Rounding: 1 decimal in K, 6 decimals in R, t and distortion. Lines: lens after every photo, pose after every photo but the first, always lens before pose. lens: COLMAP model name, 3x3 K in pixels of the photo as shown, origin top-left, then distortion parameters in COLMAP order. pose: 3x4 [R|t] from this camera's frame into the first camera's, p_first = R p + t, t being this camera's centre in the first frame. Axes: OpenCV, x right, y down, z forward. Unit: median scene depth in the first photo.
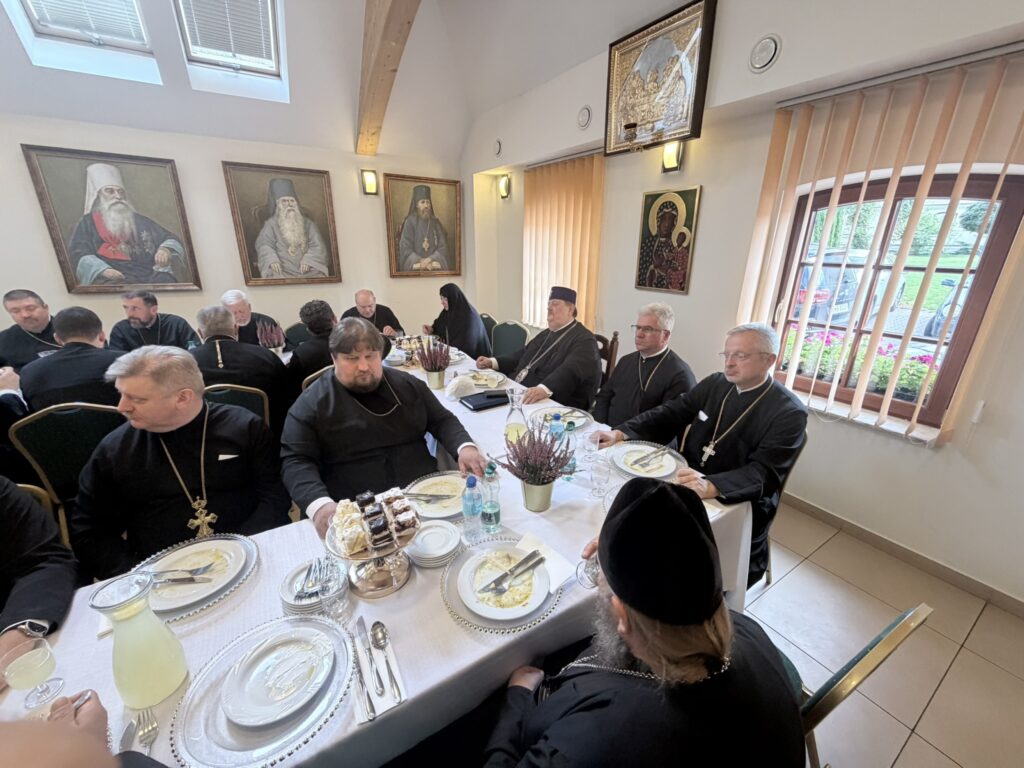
lens RADIAL K [[408.8, 0, 510.8], [0, 408.8, 383.5], [0, 0, 1]] dist [-0.001099, -0.000058]
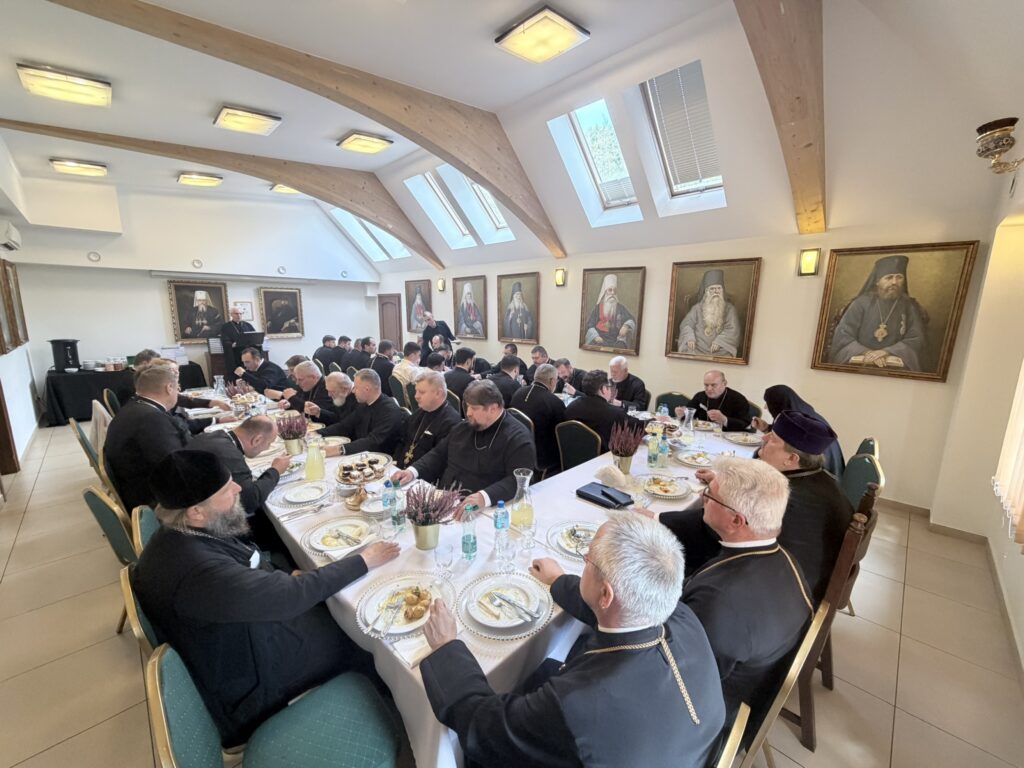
lens RADIAL K [[408.8, 0, 515.4], [0, 408.8, 385.6], [0, 0, 1]] dist [-0.001099, -0.000058]
pose [[0.218946, 0.181340, -0.958738, 0.464719], [-0.330463, 0.938290, 0.102005, -0.139321], [0.918072, 0.294494, 0.265361, 0.297300]]
